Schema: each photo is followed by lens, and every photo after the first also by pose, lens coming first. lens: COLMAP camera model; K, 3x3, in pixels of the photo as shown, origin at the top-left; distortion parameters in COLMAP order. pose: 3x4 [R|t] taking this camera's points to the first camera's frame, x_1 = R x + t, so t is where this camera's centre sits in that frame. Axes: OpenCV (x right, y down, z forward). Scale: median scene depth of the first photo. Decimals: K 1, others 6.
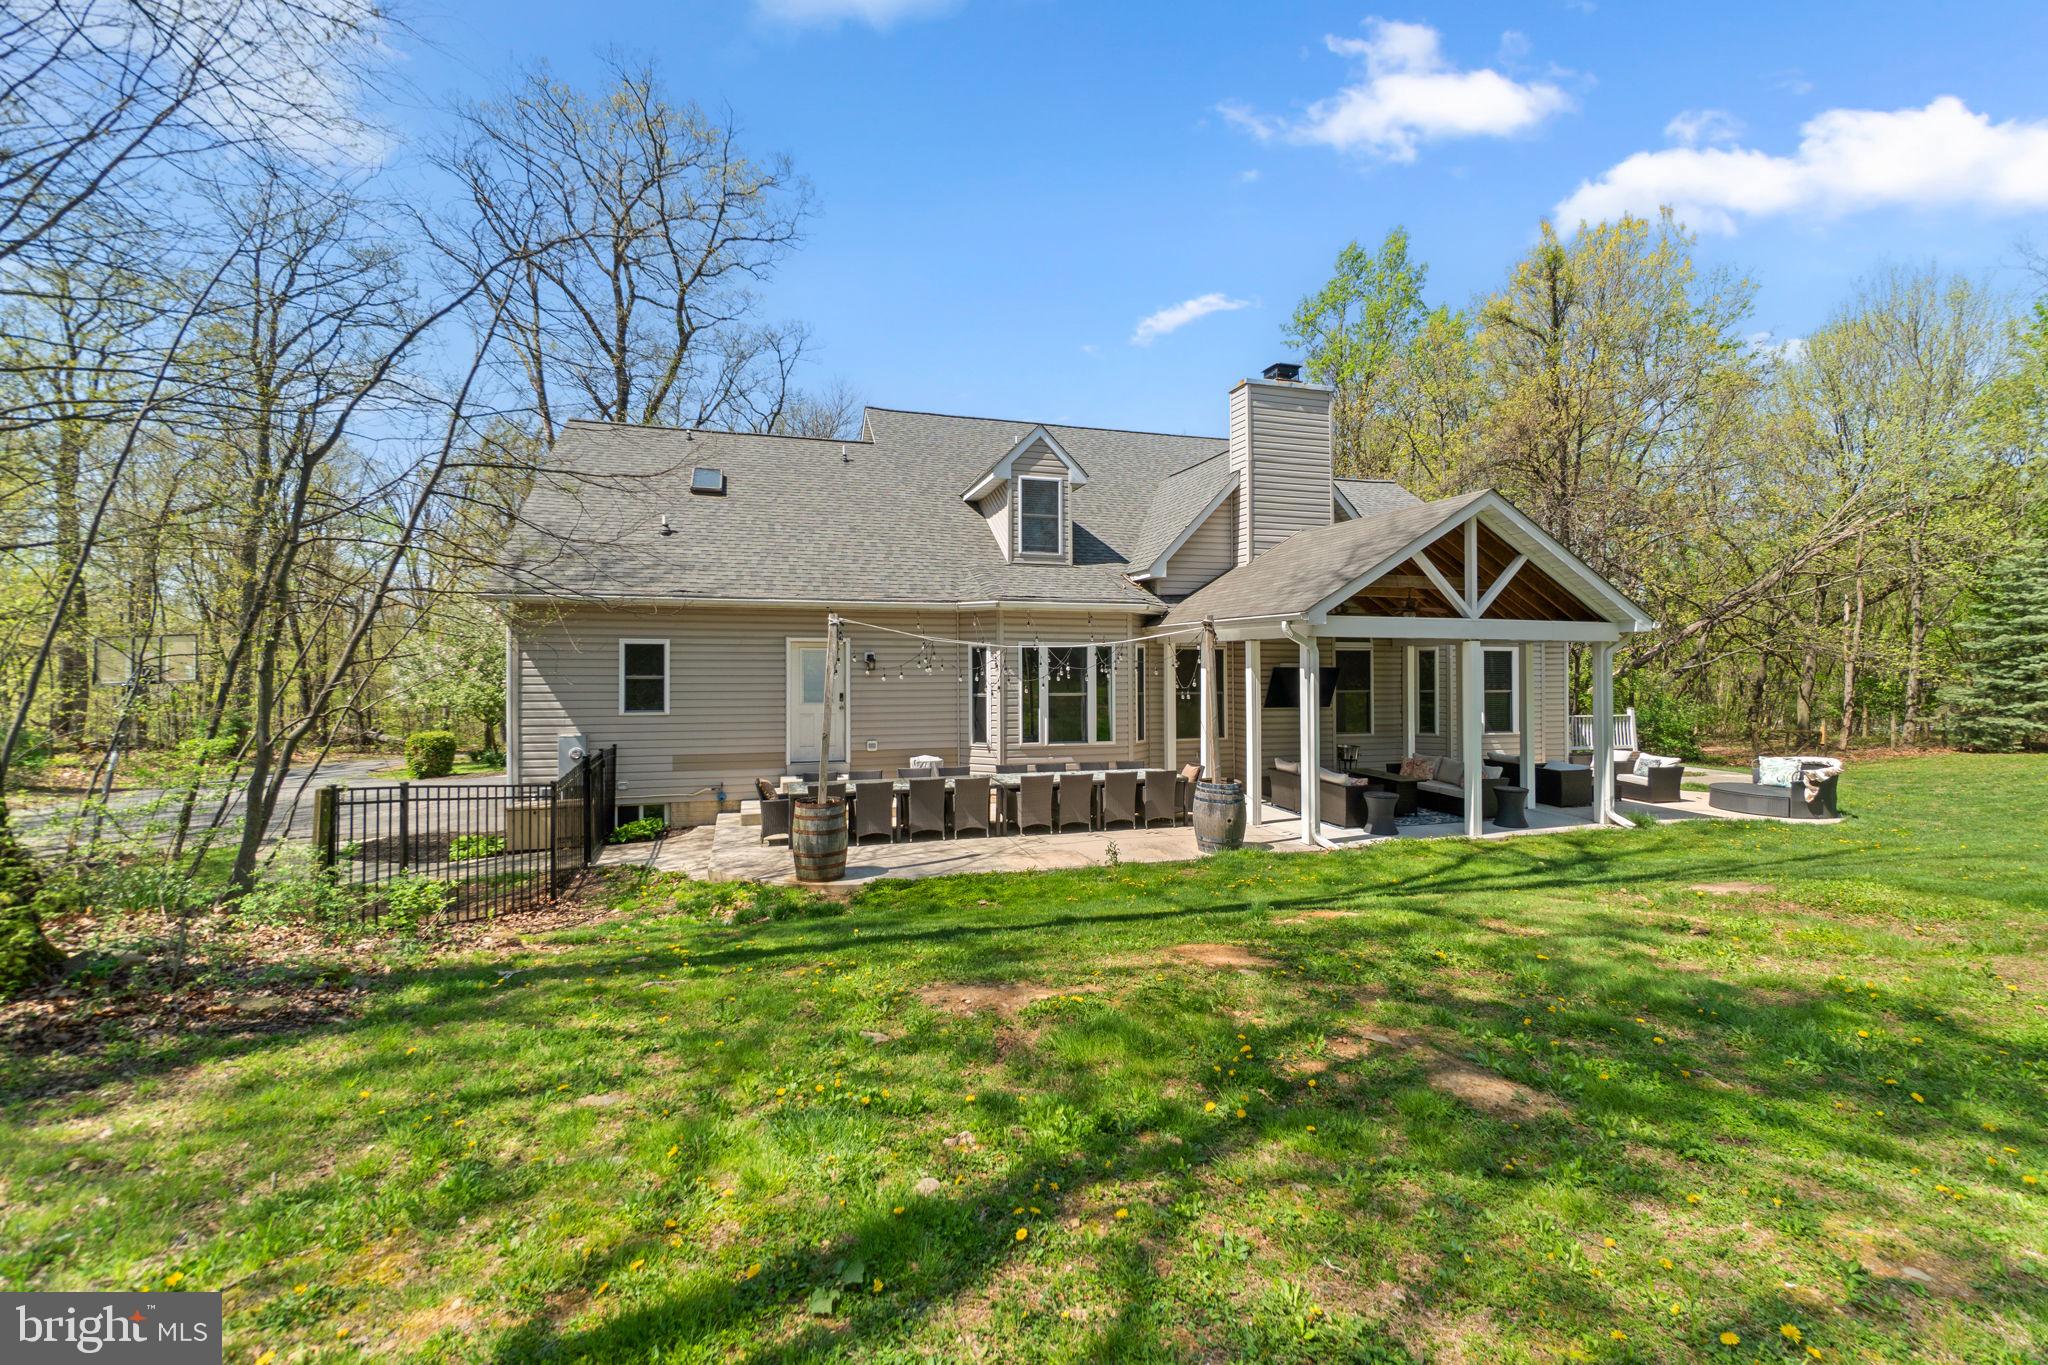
lens RADIAL K [[874.5, 0, 1024.0], [0, 874.5, 682.5], [0, 0, 1]] dist [0.000426, 0.000225]
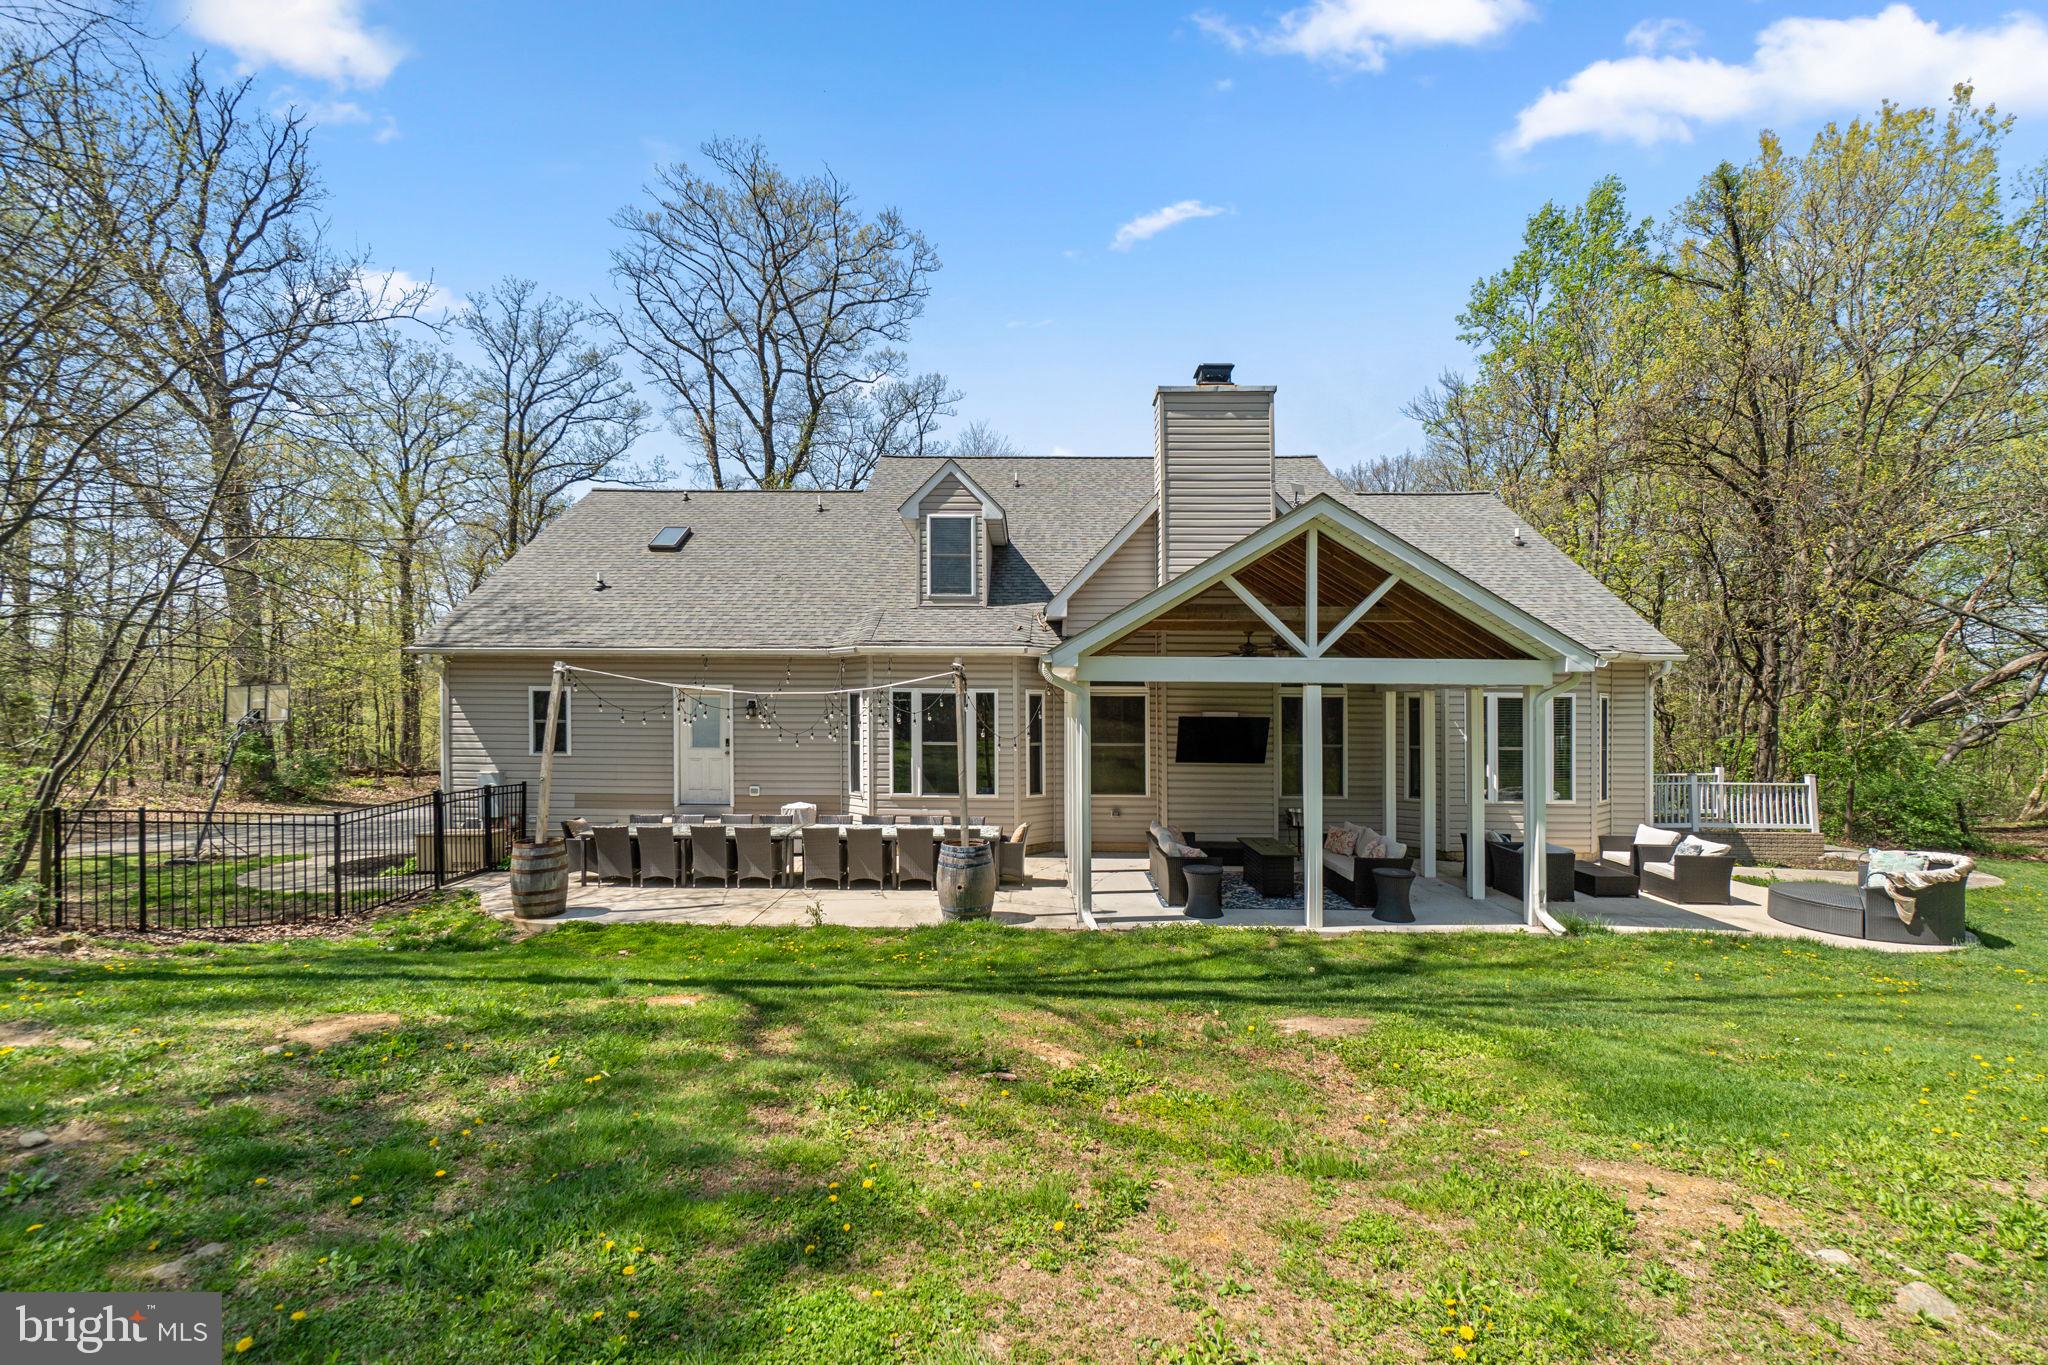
lens RADIAL K [[882.5, 0, 1020.4], [0, 882.5, 732.8], [0, 0, 1]] dist [0.000419, -0.000303]
pose [[0.951295, 0.012610, -0.308023, 0.425655], [-0.011606, 0.999920, 0.005093, -0.003807], [0.308062, -0.001270, 0.951365, 0.121211]]
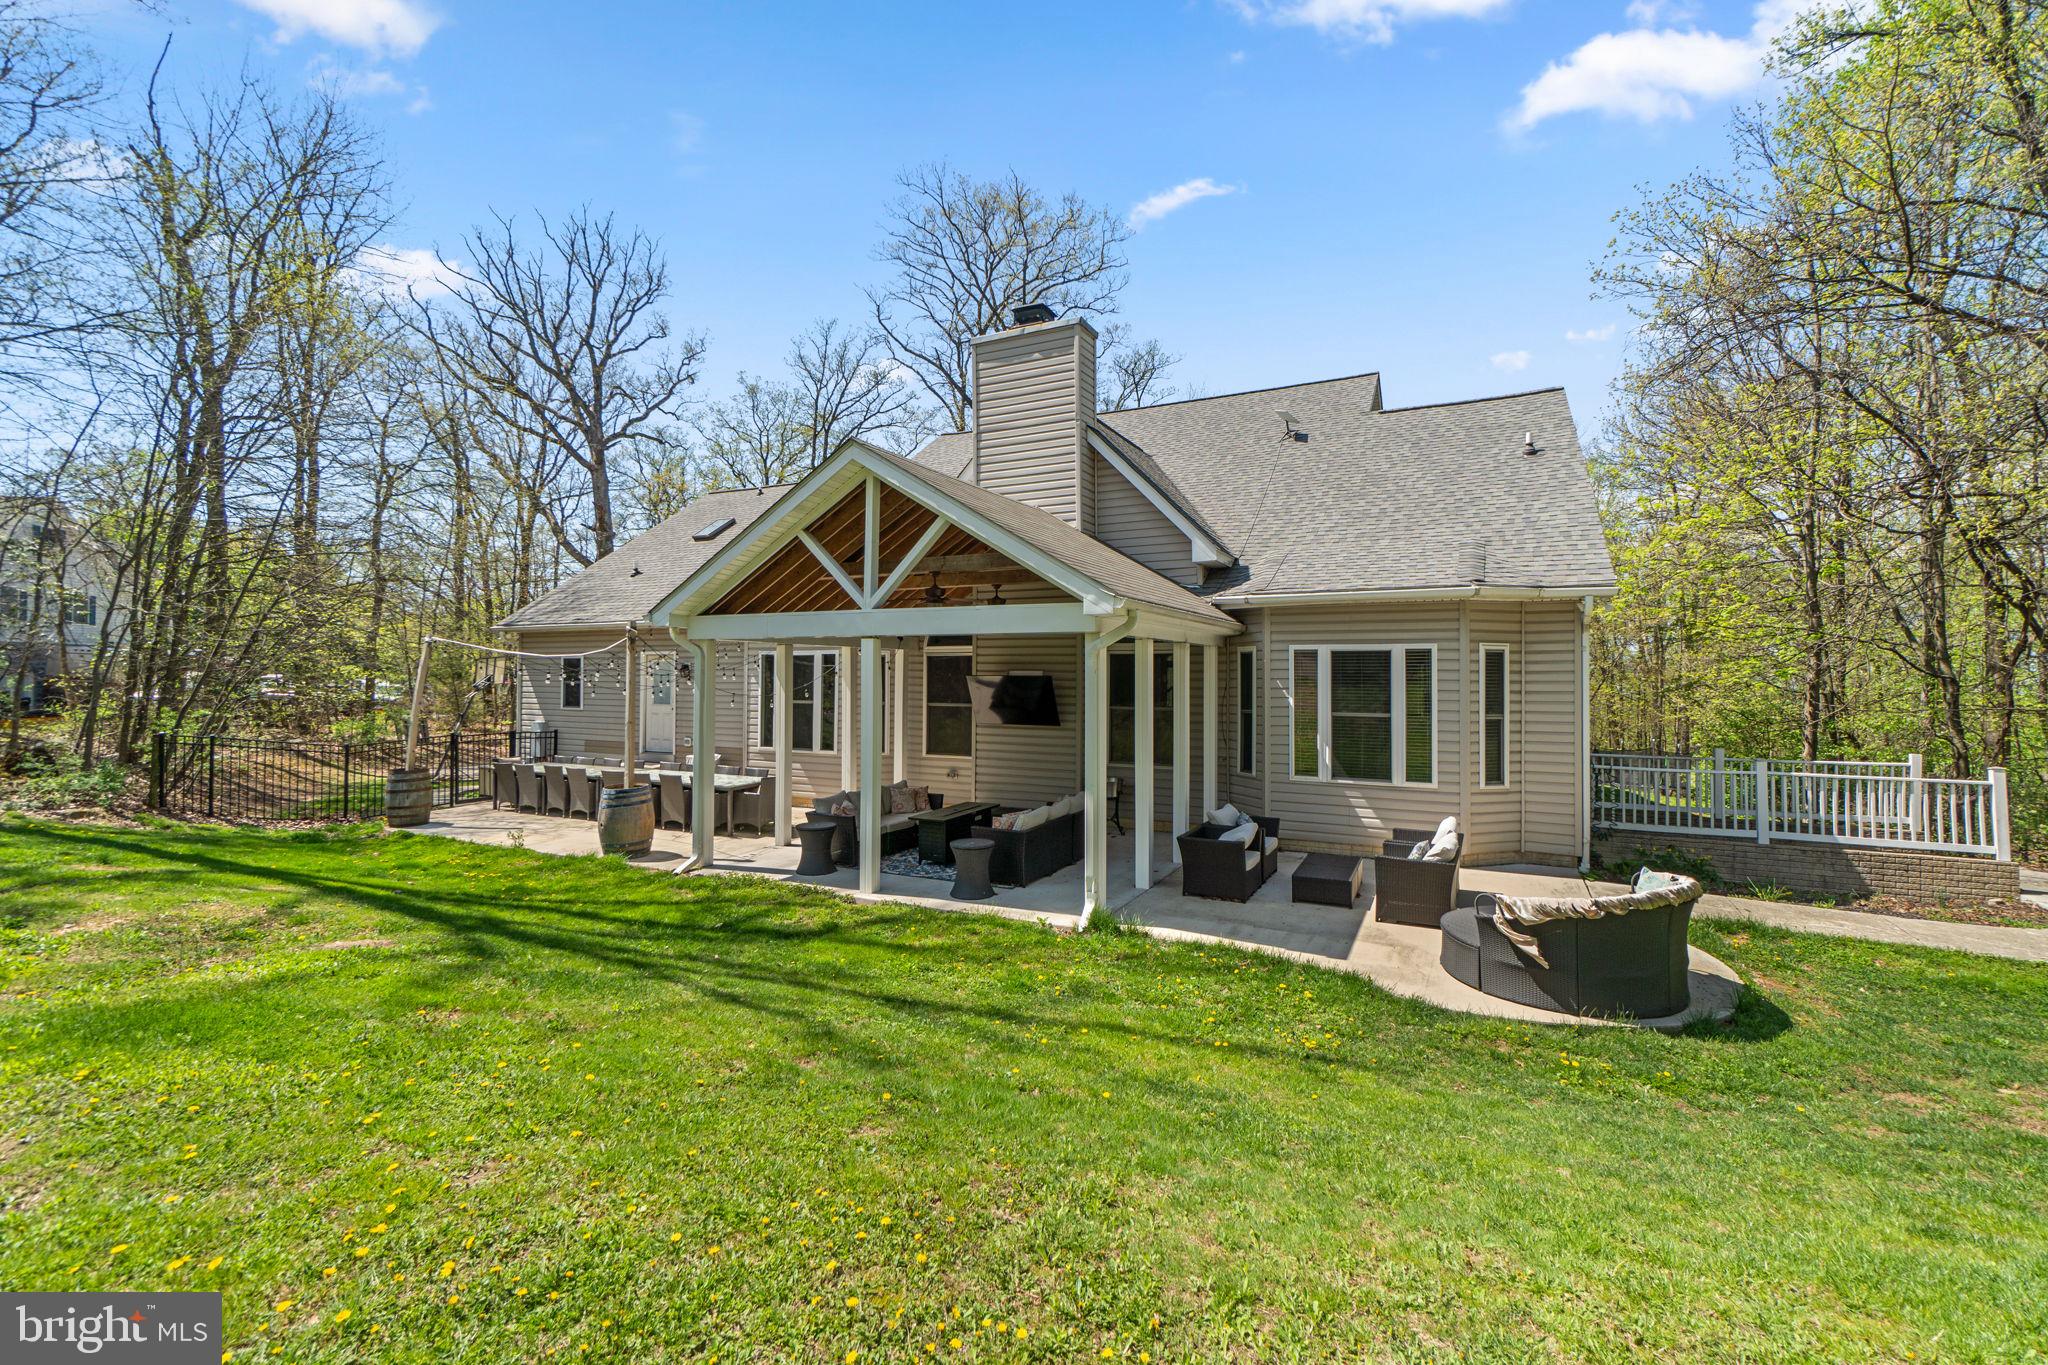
lens RADIAL K [[890.4, 0, 1045.8], [0, 890.4, 686.9], [0, 0, 1]] dist [0.016594, 0.000149]
pose [[0.718881, 0.007578, -0.695092, 0.987822], [-0.018387, 0.999798, -0.008116, -0.000921], [0.694890, 0.018615, 0.718875, 0.460018]]
